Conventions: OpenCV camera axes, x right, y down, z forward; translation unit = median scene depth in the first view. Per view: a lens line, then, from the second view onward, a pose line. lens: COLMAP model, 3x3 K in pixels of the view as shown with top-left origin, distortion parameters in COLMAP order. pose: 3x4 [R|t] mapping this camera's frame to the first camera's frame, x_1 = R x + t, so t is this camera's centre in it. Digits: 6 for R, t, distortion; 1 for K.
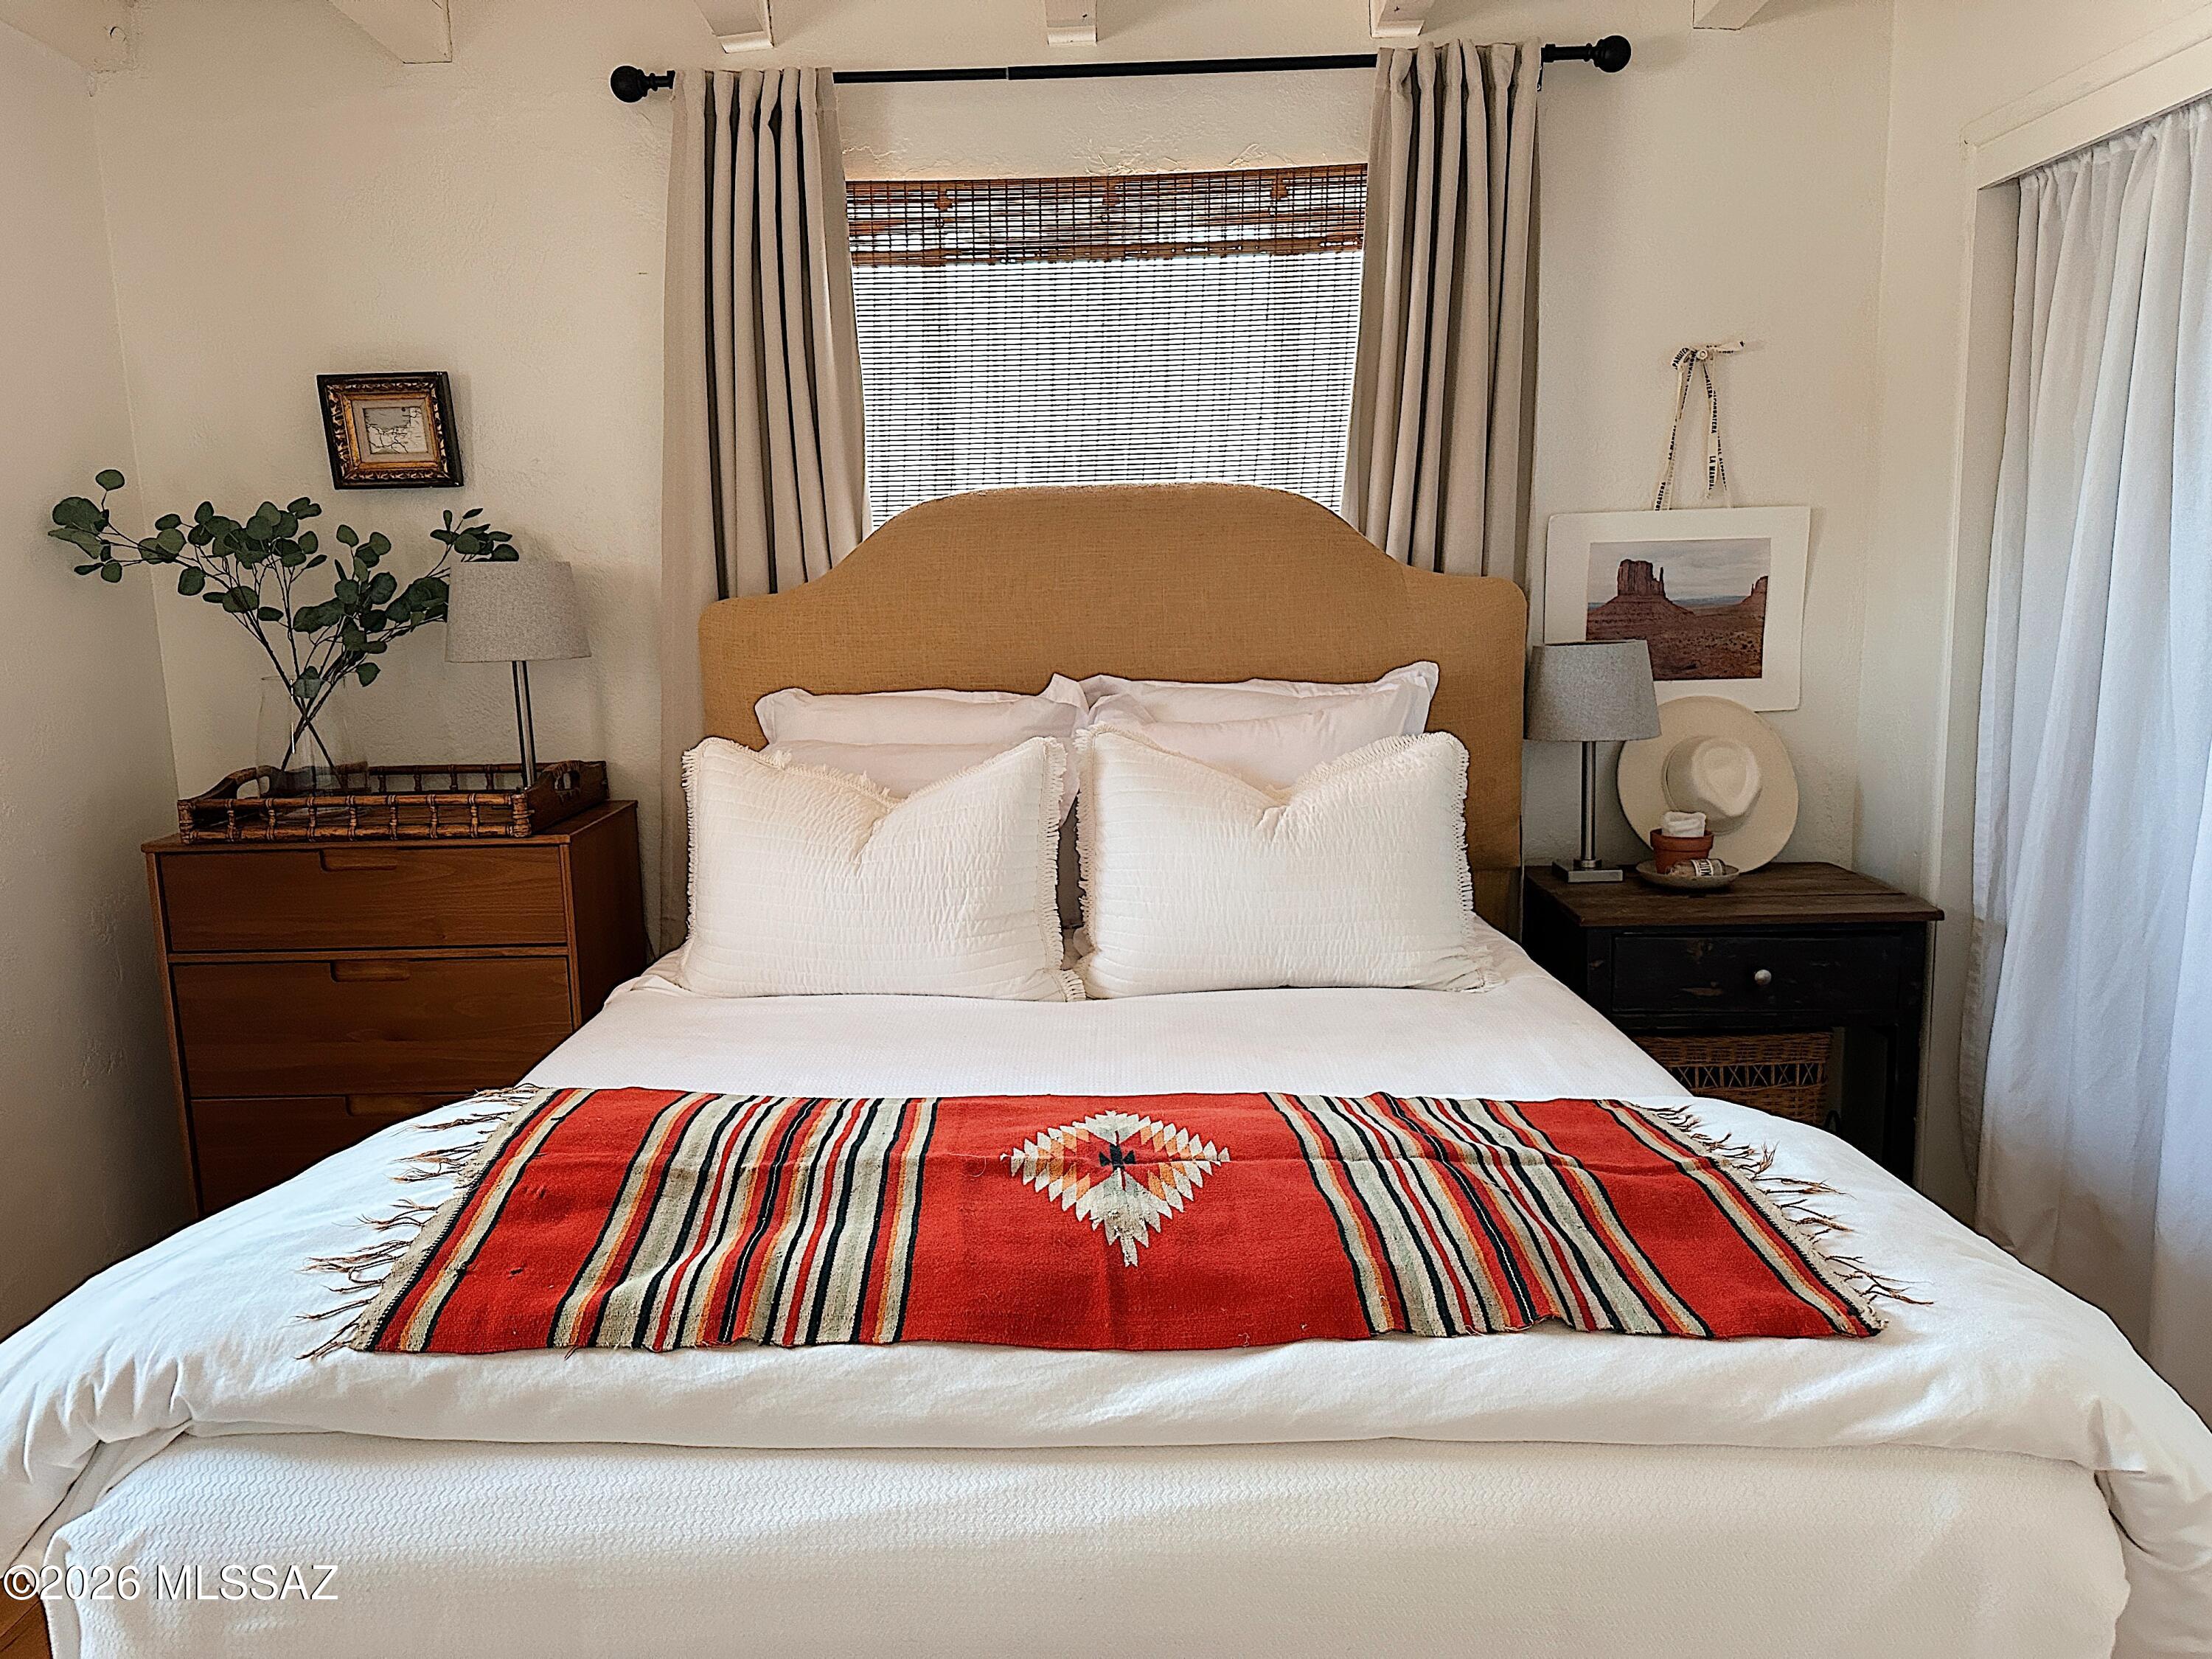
lens RADIAL K [[1543.5, 0, 1108.4], [0, 1543.5, 809.1], [0, 0, 1]] dist [0.101655, -0.159356]
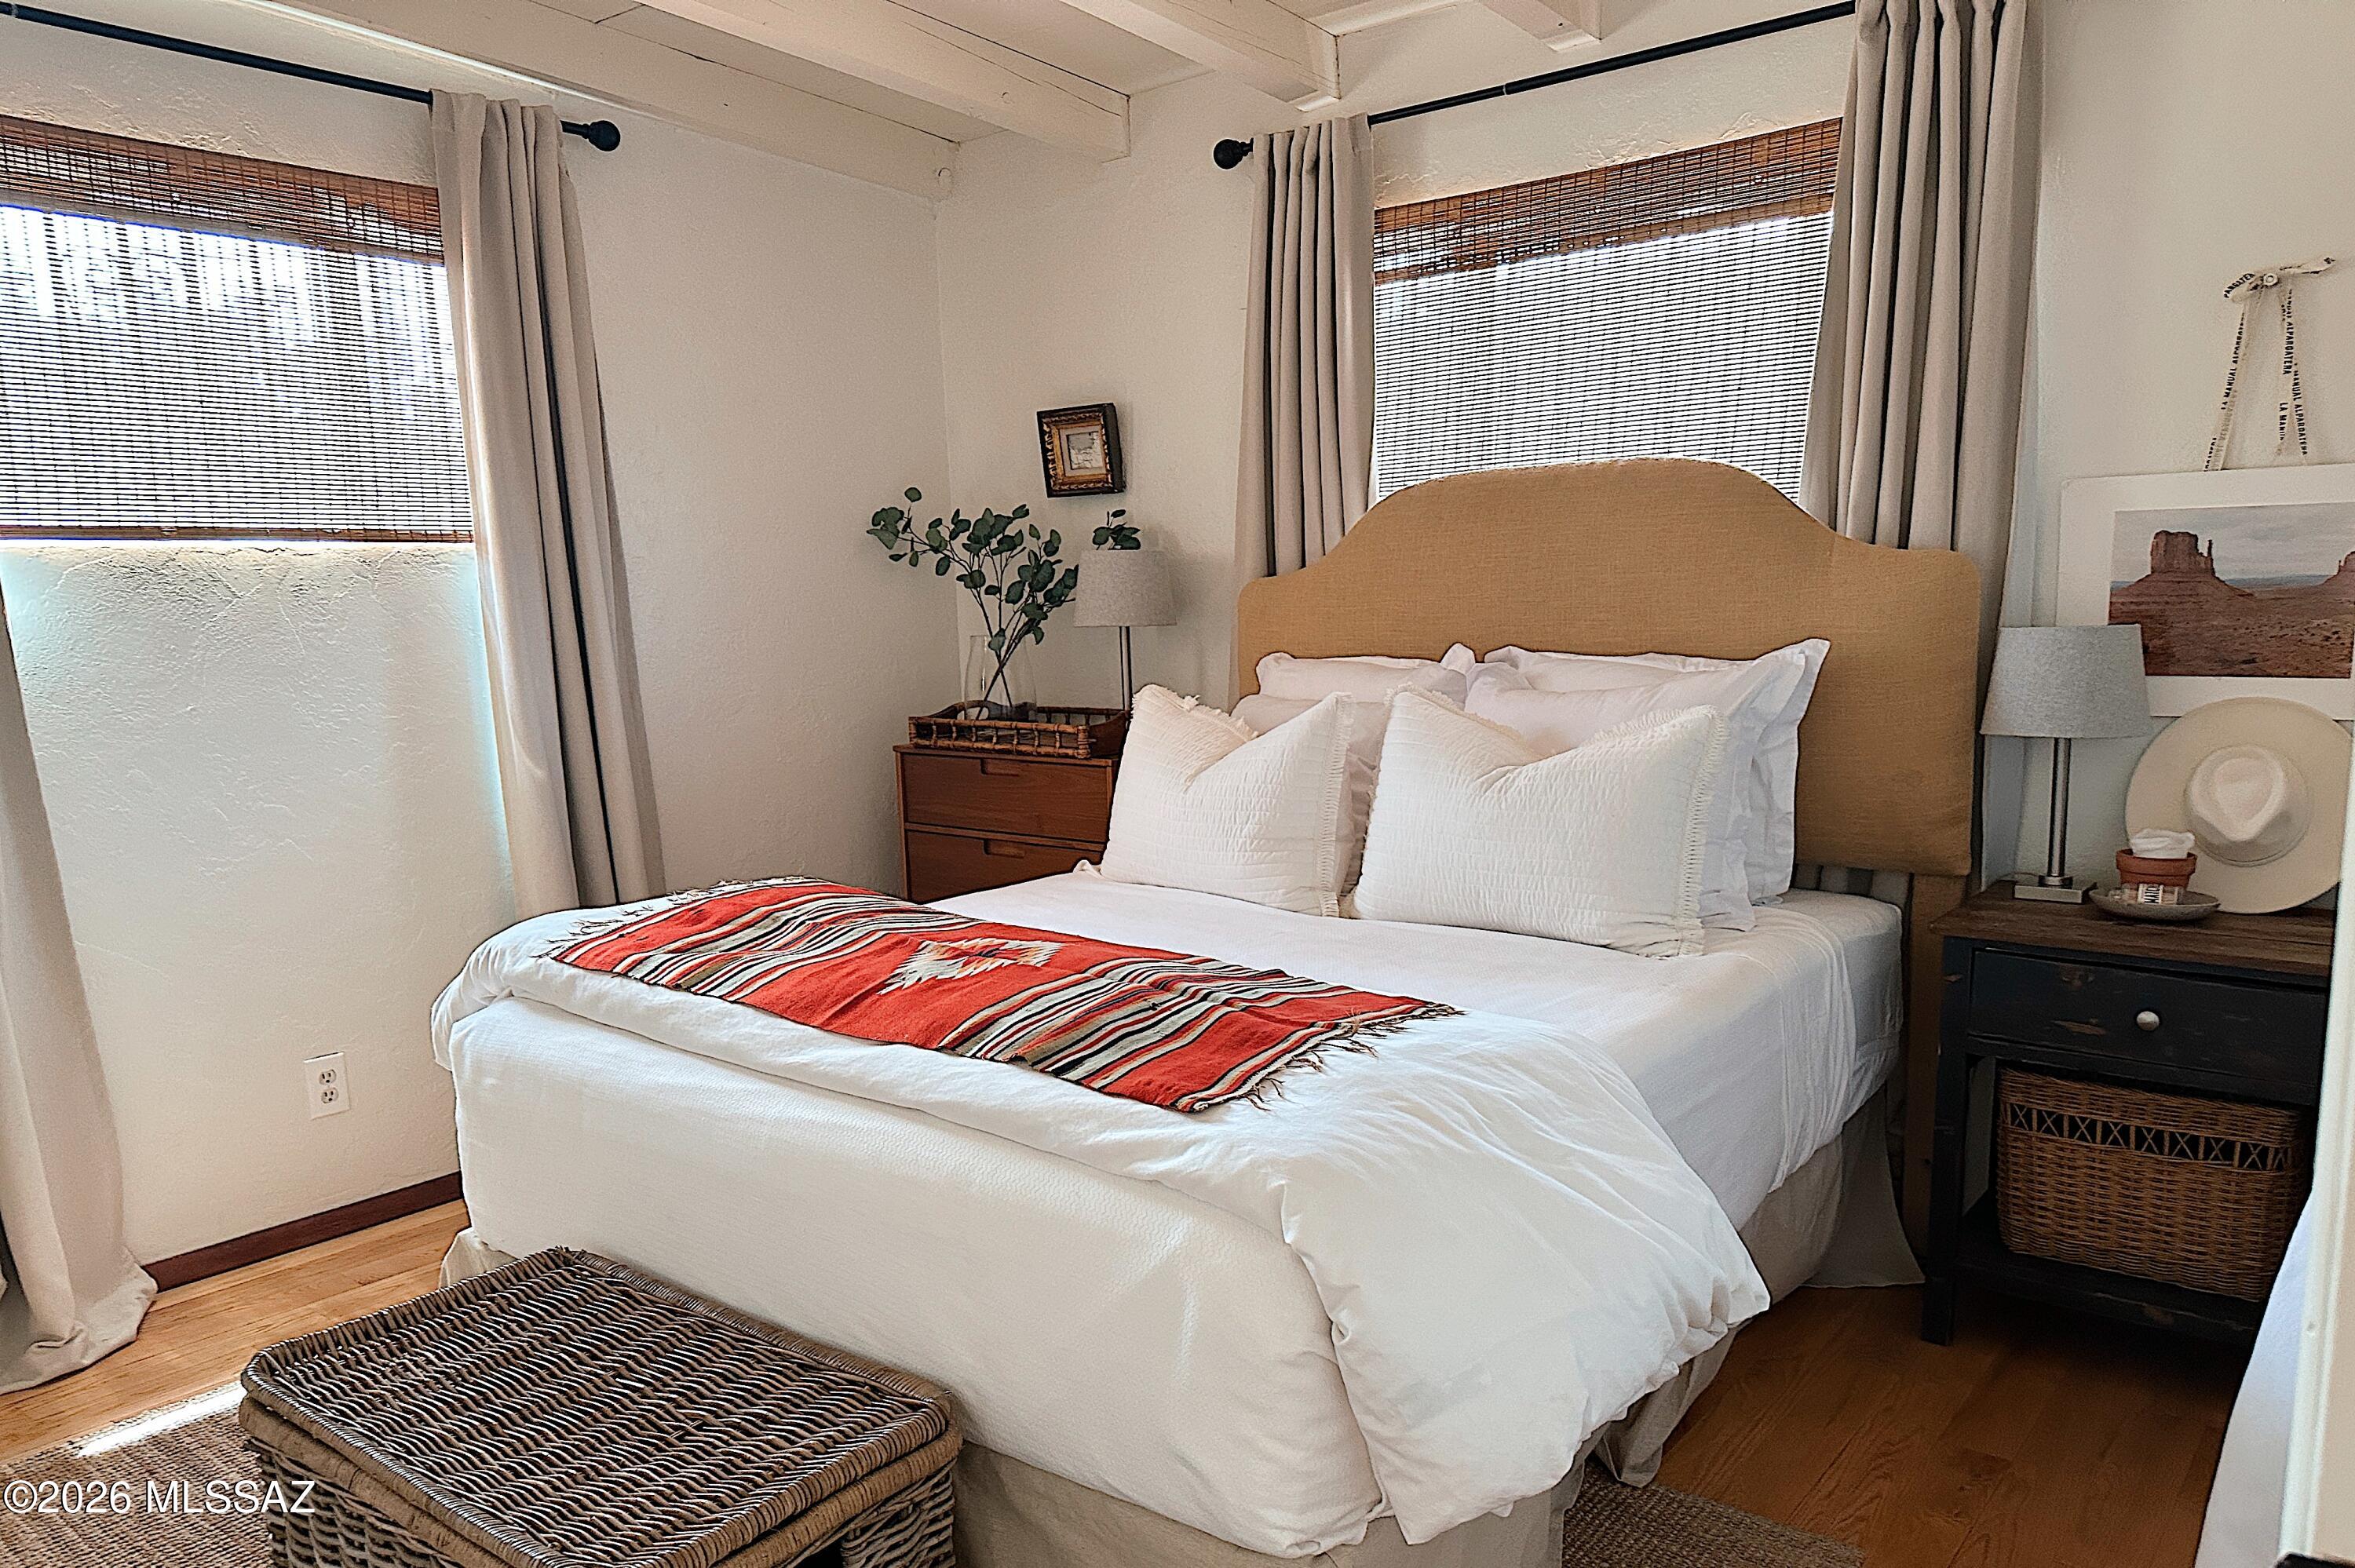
lens RADIAL K [[1645.3, 0, 1170.3], [0, 1645.3, 858.2], [0, 0, 1]] dist [0.102054, -0.154145]
pose [[0.777227, 0.106111, -0.620209, 0.520009], [-0.093513, 0.994211, 0.052912, 0.019731], [0.622233, 0.016873, 0.782650, -0.041586]]
